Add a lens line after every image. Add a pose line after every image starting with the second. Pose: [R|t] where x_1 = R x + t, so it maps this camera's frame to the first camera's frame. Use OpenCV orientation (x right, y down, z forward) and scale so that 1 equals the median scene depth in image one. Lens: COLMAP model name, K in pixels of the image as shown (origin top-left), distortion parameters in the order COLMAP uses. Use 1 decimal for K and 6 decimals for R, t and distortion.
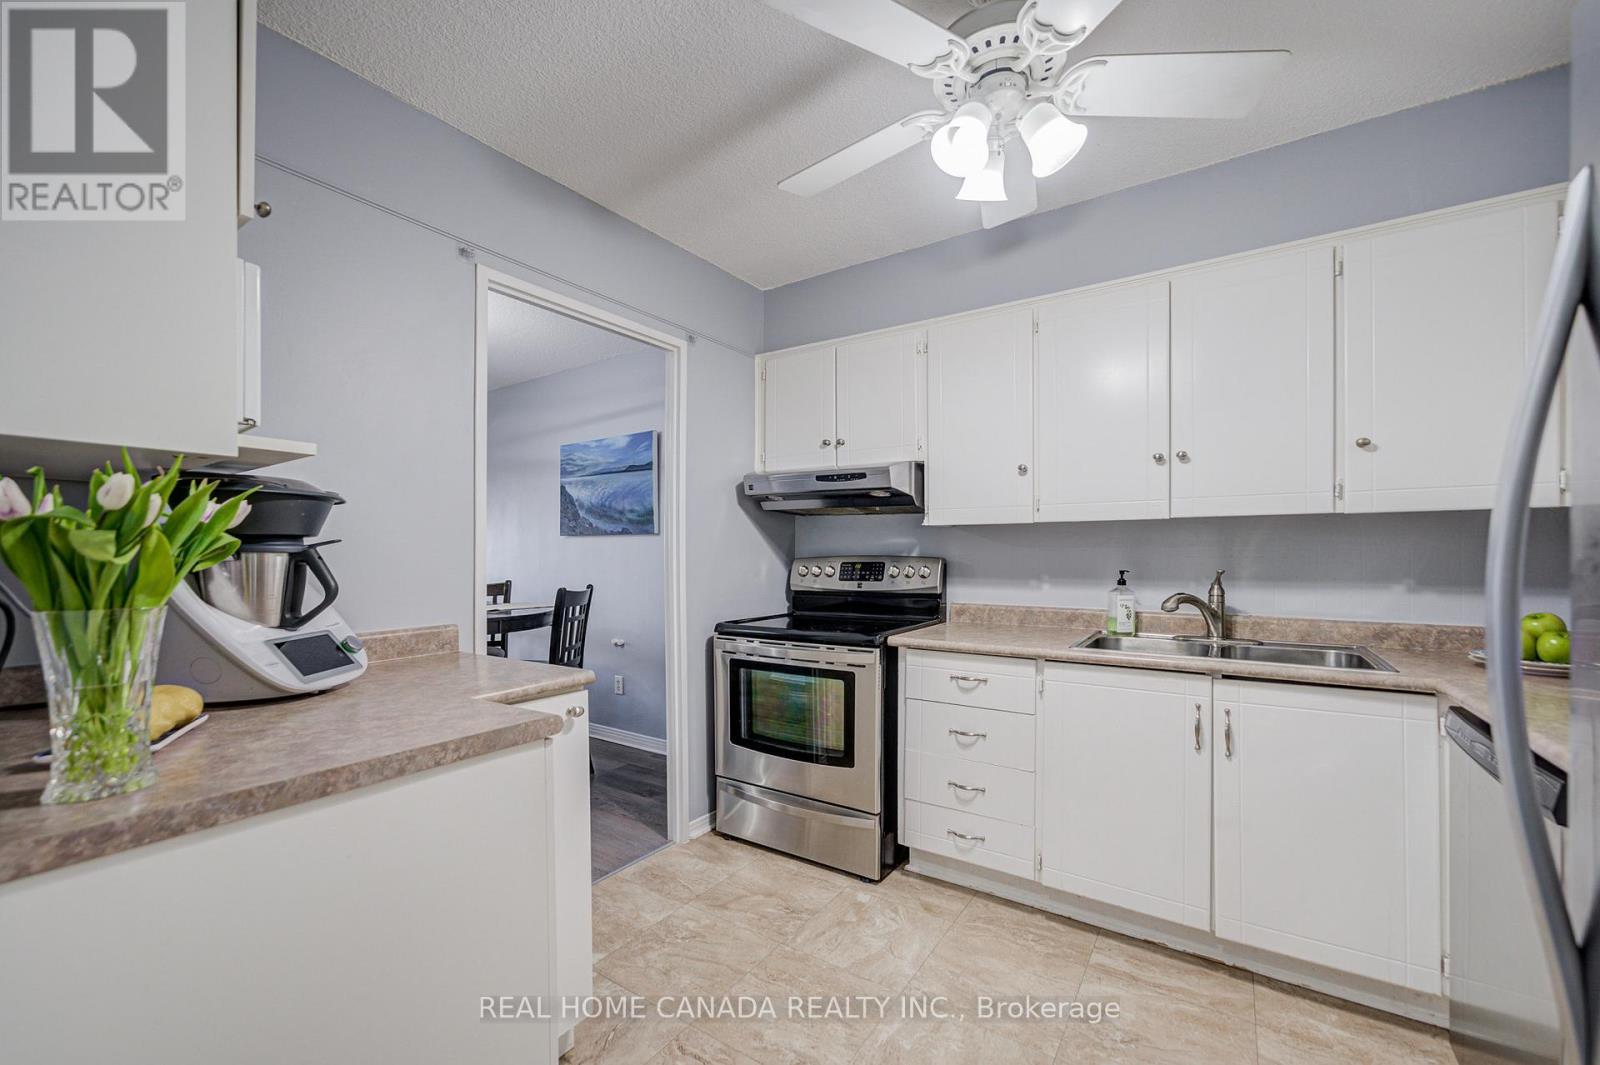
lens RADIAL K [[649.2, 0, 812.8], [0, 649.2, 545.9], [0, 0, 1]] dist [-0.014131, 0.000047]
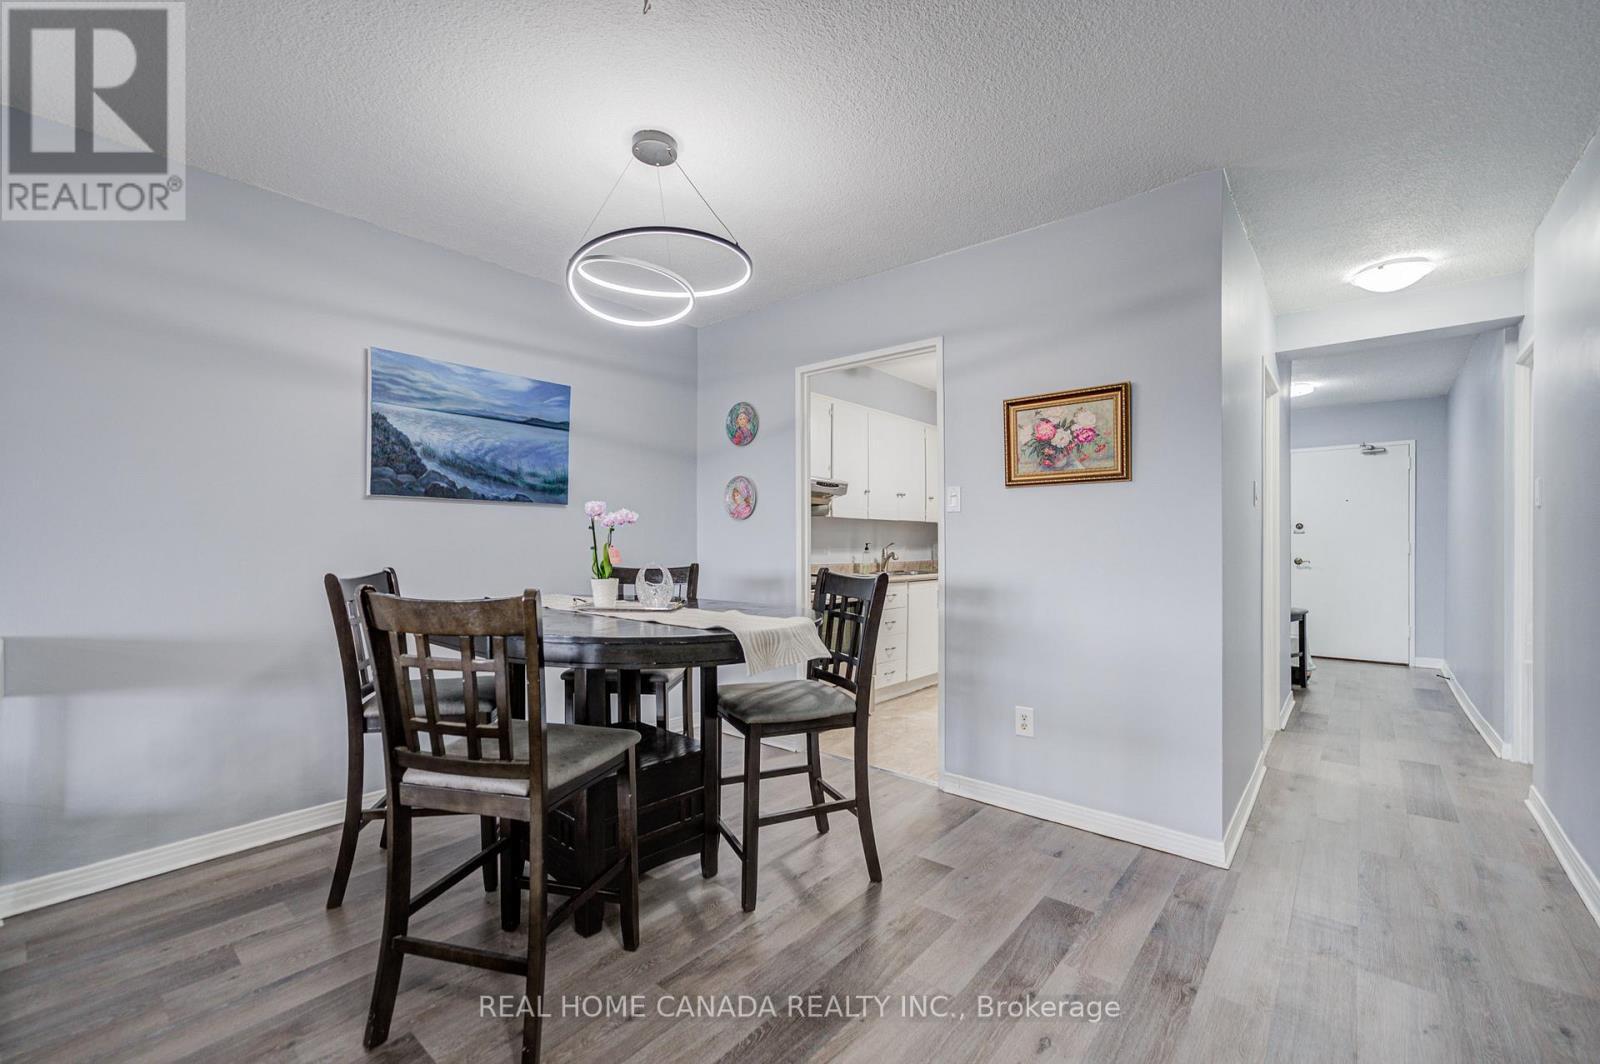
lens RADIAL K [[691.1, 0, 798.5], [0, 691.1, 541.1], [0, 0, 1]] dist [-0.001734, 0.000145]
pose [[0.105540, 0.006042, 0.994397, -1.081205], [-0.013591, 0.999897, -0.004633, 0.027570], [-0.994322, -0.013026, 0.105611, 0.574952]]
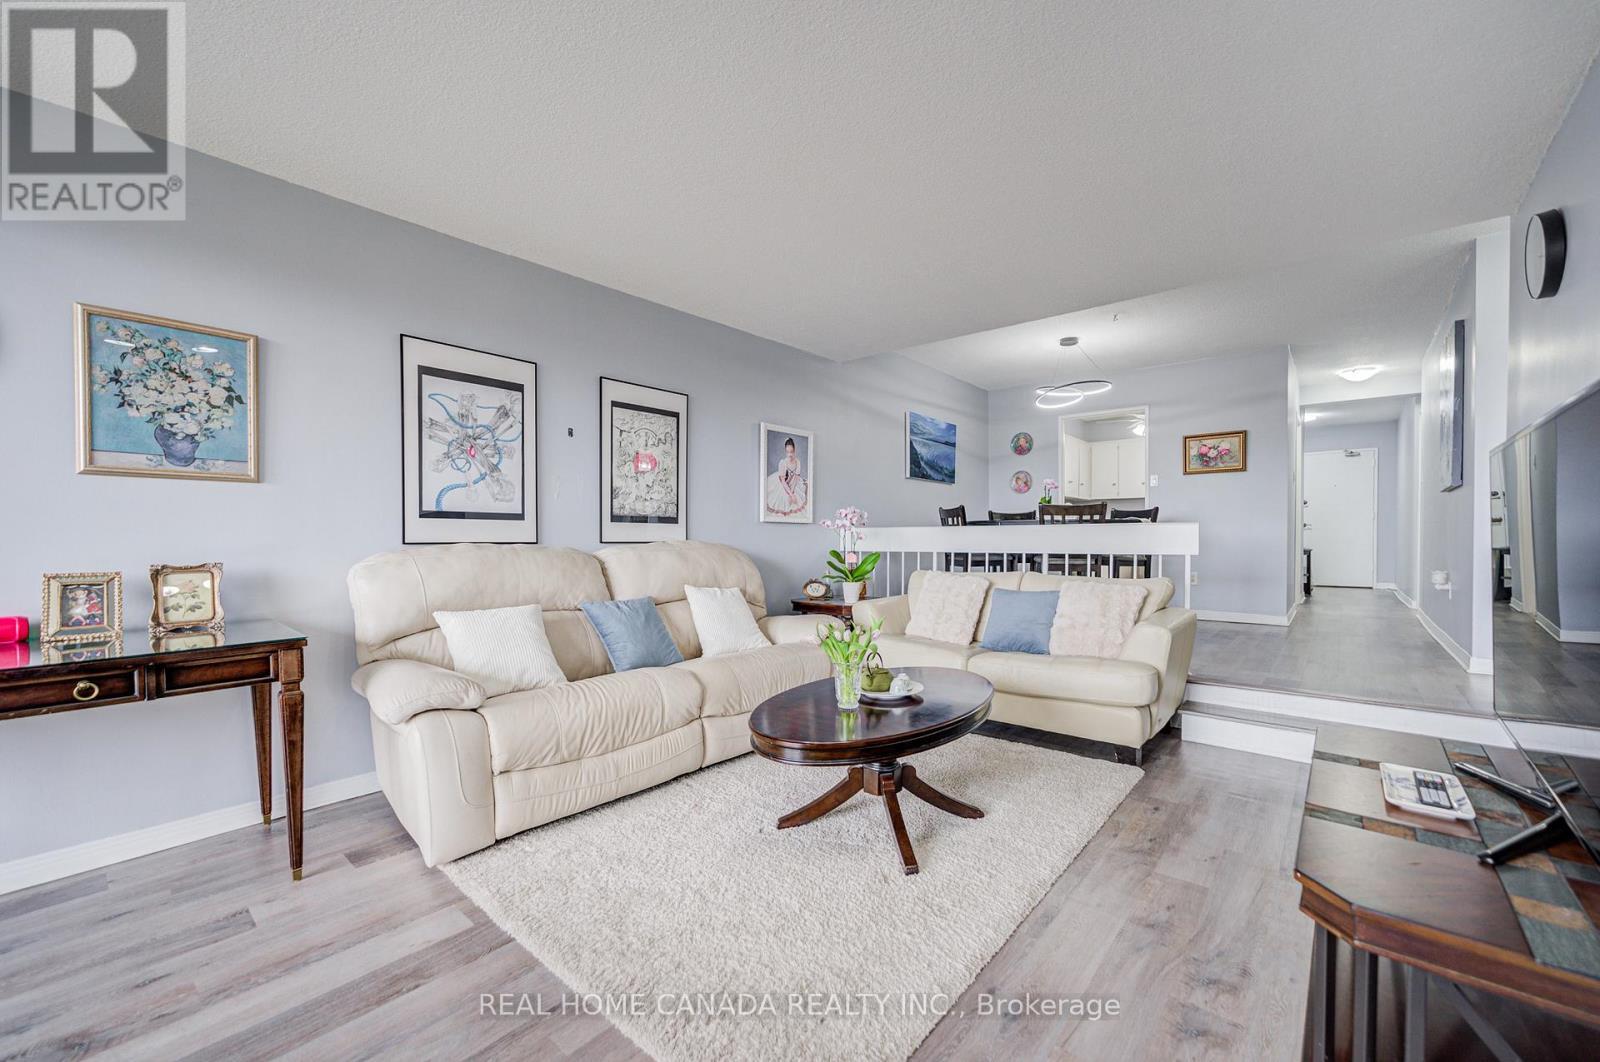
lens RADIAL K [[649.2, 0, 812.8], [0, 649.2, 544.4], [0, 0, 1]] dist [-0.014131, 0.000047]
pose [[0.113558, -0.005653, 0.993515, -1.954149], [-0.017239, 0.999822, 0.007659, 0.132952], [-0.993382, -0.017997, 0.113440, 1.134977]]
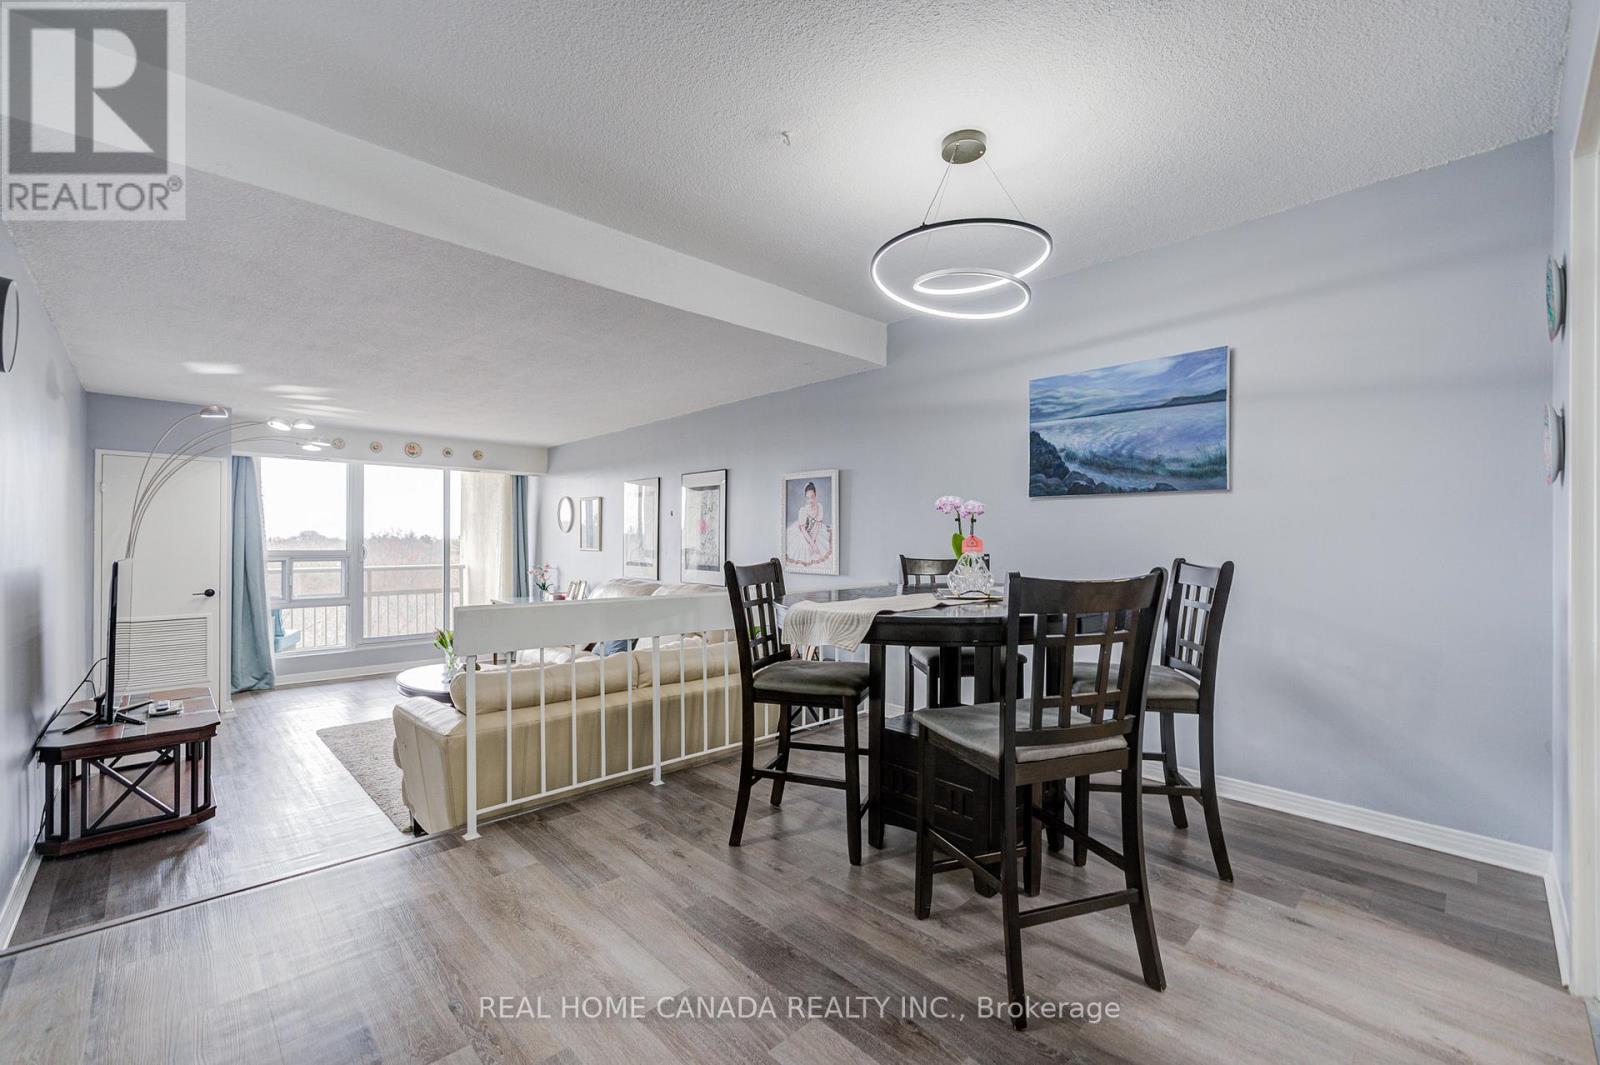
lens RADIAL K [[673.1, 0, 779.6], [0, 673.1, 545.5], [0, 0, 1]] dist [-0.039852, 0.000029]
pose [[0.965862, 0.012623, -0.258750, -0.510662], [-0.007440, 0.999752, 0.021001, 0.029689], [0.258950, -0.018359, 0.965716, 0.159812]]
